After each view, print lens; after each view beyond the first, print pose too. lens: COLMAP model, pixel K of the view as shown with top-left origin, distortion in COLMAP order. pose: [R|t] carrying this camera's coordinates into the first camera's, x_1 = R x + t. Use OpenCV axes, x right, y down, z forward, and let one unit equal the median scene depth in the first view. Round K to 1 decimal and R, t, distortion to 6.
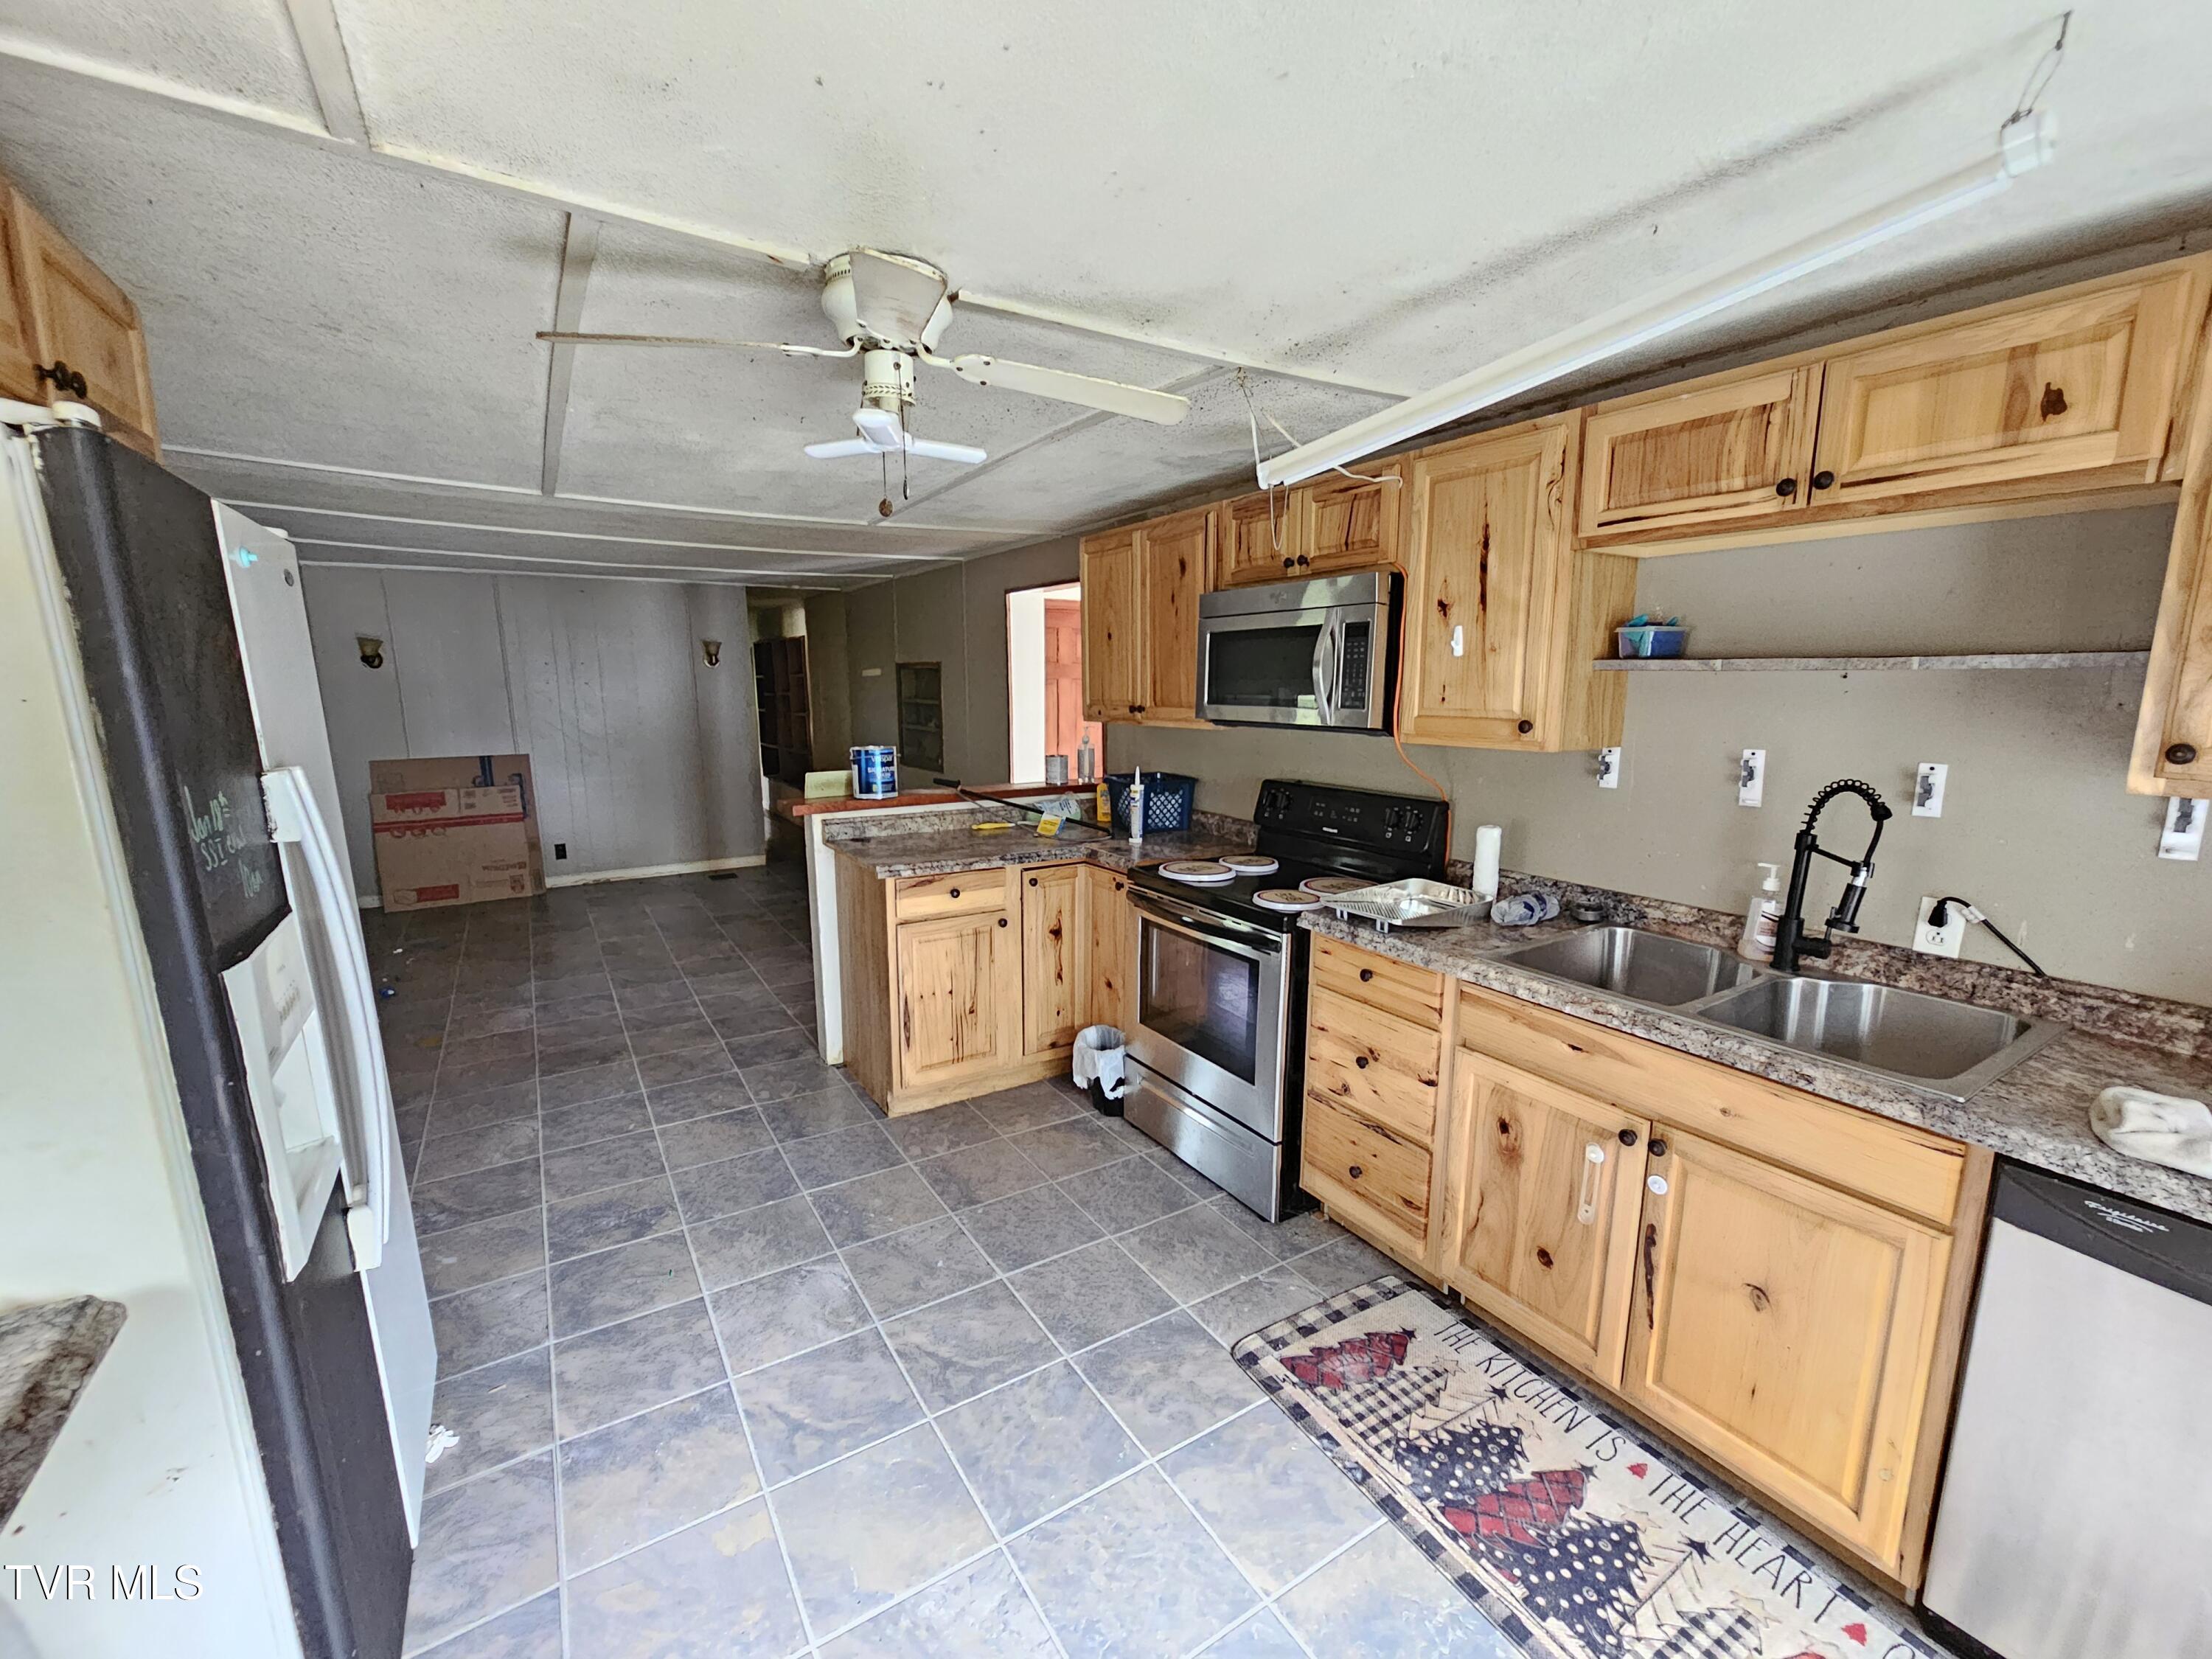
lens RADIAL K [[908.0, 0, 1100.9], [0, 908.0, 842.5], [0, 0, 1]] dist [0.003294, -0.000592]
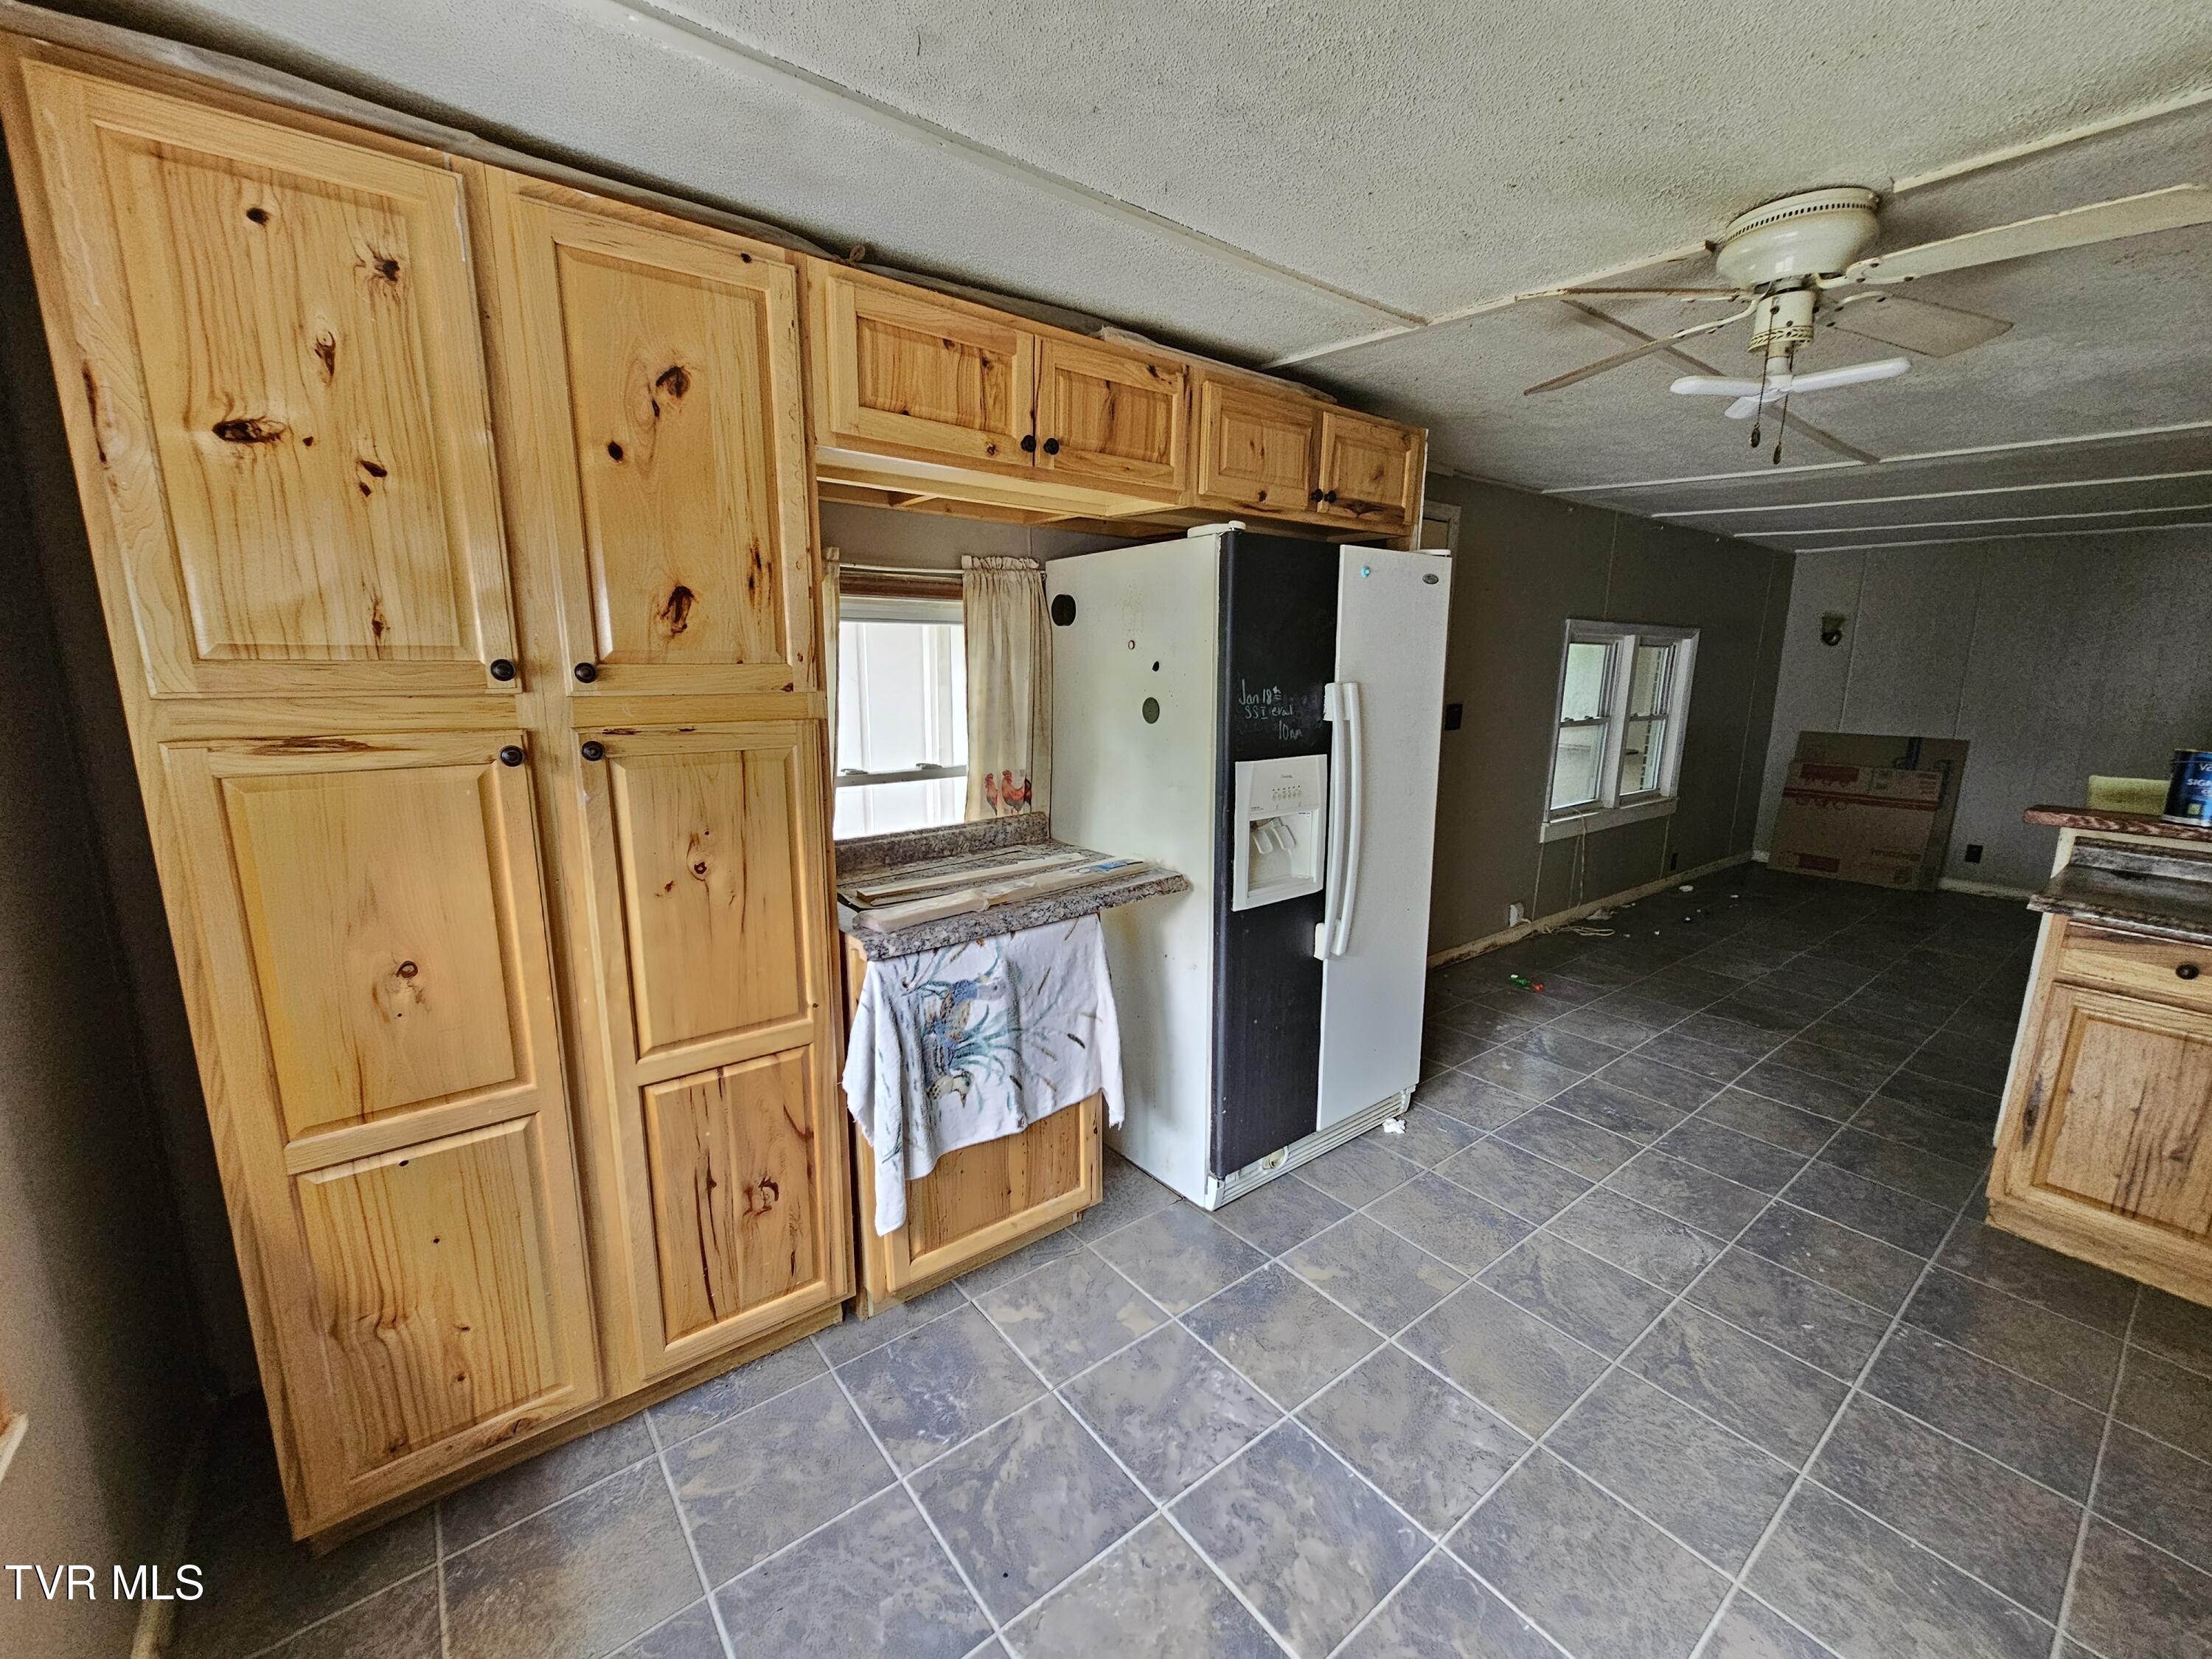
lens RADIAL K [[908.0, 0, 1113.0], [0, 908.0, 842.6], [0, 0, 1]] dist [0.003294, -0.000592]
pose [[0.107171, 0.205600, -0.972750, 0.520305], [-0.190446, 0.964513, 0.182877, -0.009031], [0.975830, 0.165657, 0.142523, 0.171935]]
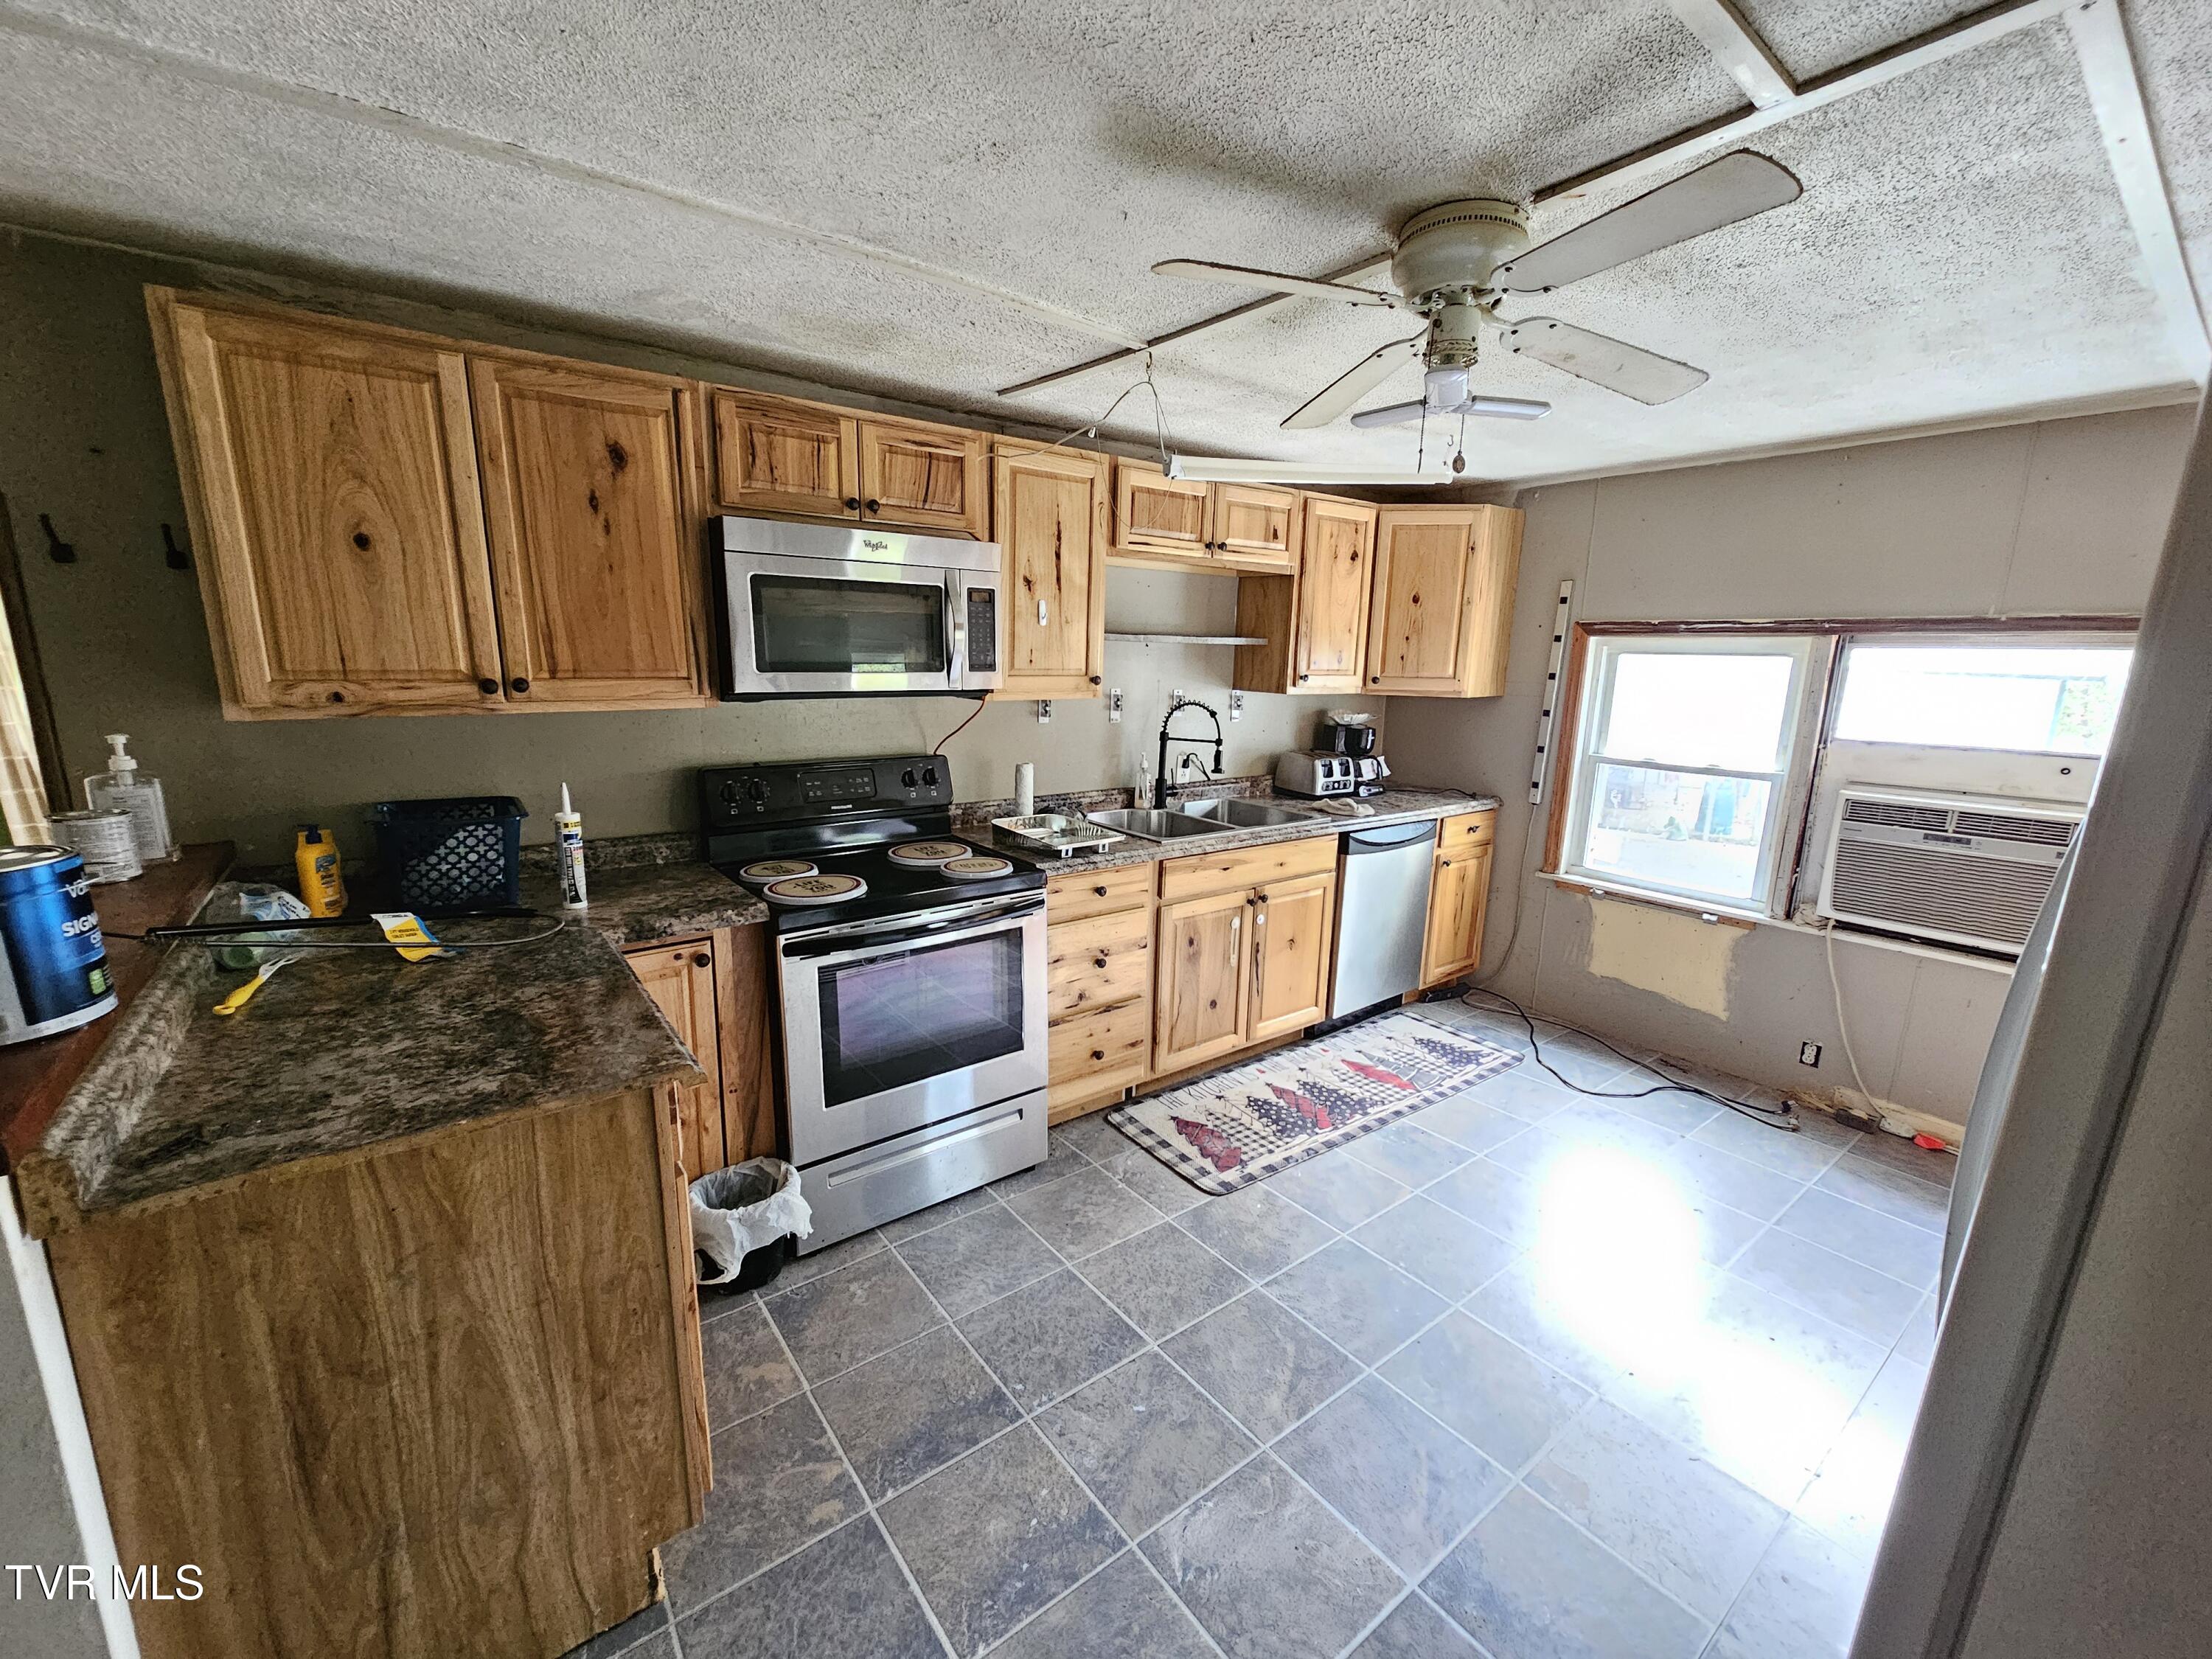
lens RADIAL K [[908.0, 0, 1105.5], [0, 908.0, 834.3], [0, 0, 1]] dist [0.003294, -0.000592]
pose [[-0.083811, -0.204431, 0.975286, -0.871318], [0.154589, 0.964213, 0.215395, -0.186048], [-0.984417, 0.168821, -0.049209, 1.037223]]
